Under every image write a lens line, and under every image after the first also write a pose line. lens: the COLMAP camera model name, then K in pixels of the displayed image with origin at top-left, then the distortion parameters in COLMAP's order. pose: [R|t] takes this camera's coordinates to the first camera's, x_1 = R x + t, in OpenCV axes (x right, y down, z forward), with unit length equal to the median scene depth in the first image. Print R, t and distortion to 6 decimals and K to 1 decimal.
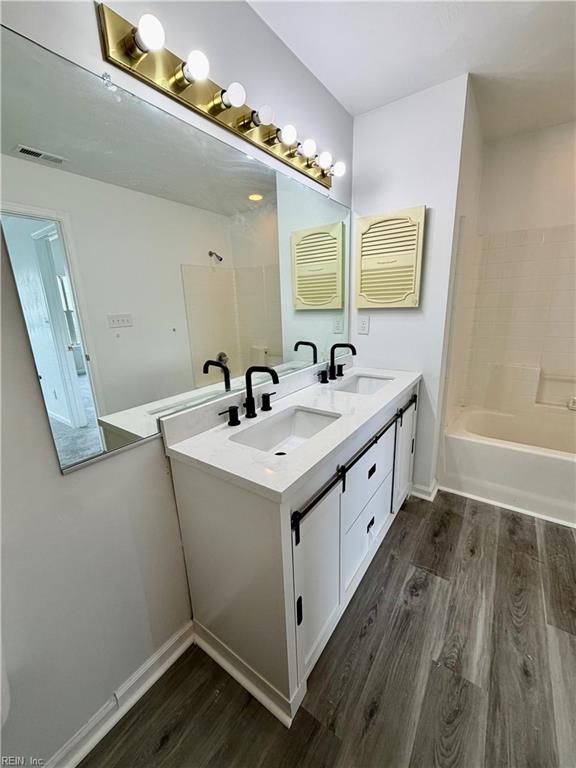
lens RADIAL K [[305.5, 0, 288.0], [0, 305.5, 384.0], [0, 0, 1]] dist [0.000497, 0.000038]
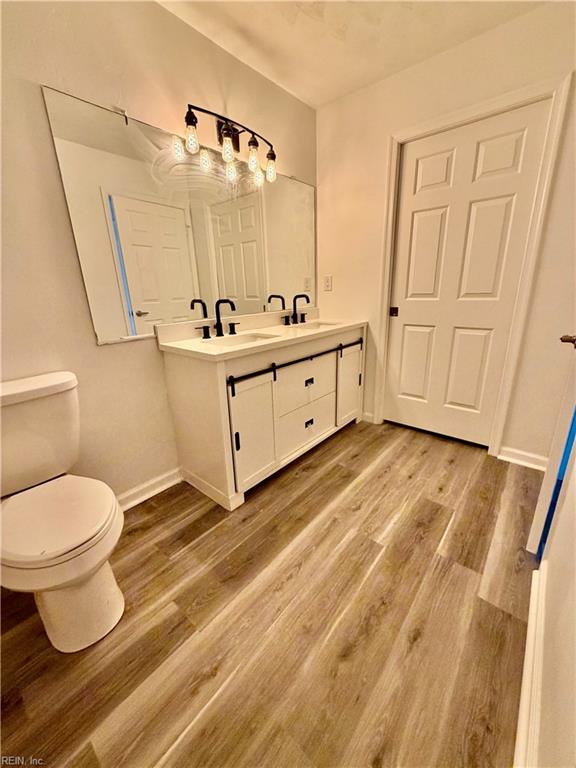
lens RADIAL K [[305.0, 0, 290.3], [0, 305.0, 388.4], [0, 0, 1]] dist [-0.001811, -0.000129]
pose [[0.997795, 0.021429, -0.062809, 0.313751], [-0.017306, 0.997705, 0.065469, 0.256066], [0.064068, -0.064237, 0.995876, -0.452074]]
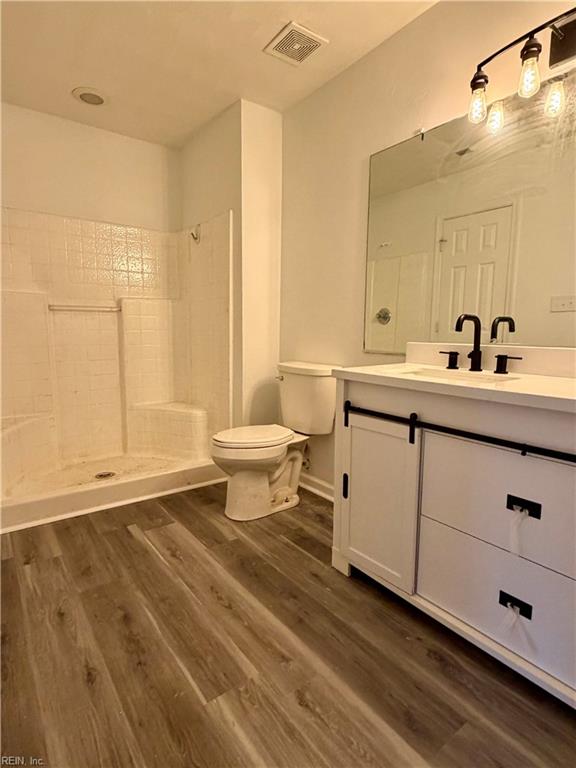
lens RADIAL K [[420.3, 0, 288.0], [0, 420.3, 384.0], [0, 0, 1]] dist [0.000939, 0.000942]
pose [[-0.298658, 0.154580, -0.941758, 1.295154], [-0.238740, 0.943319, 0.230548, -0.018257], [0.924017, 0.293690, -0.244825, 0.805899]]
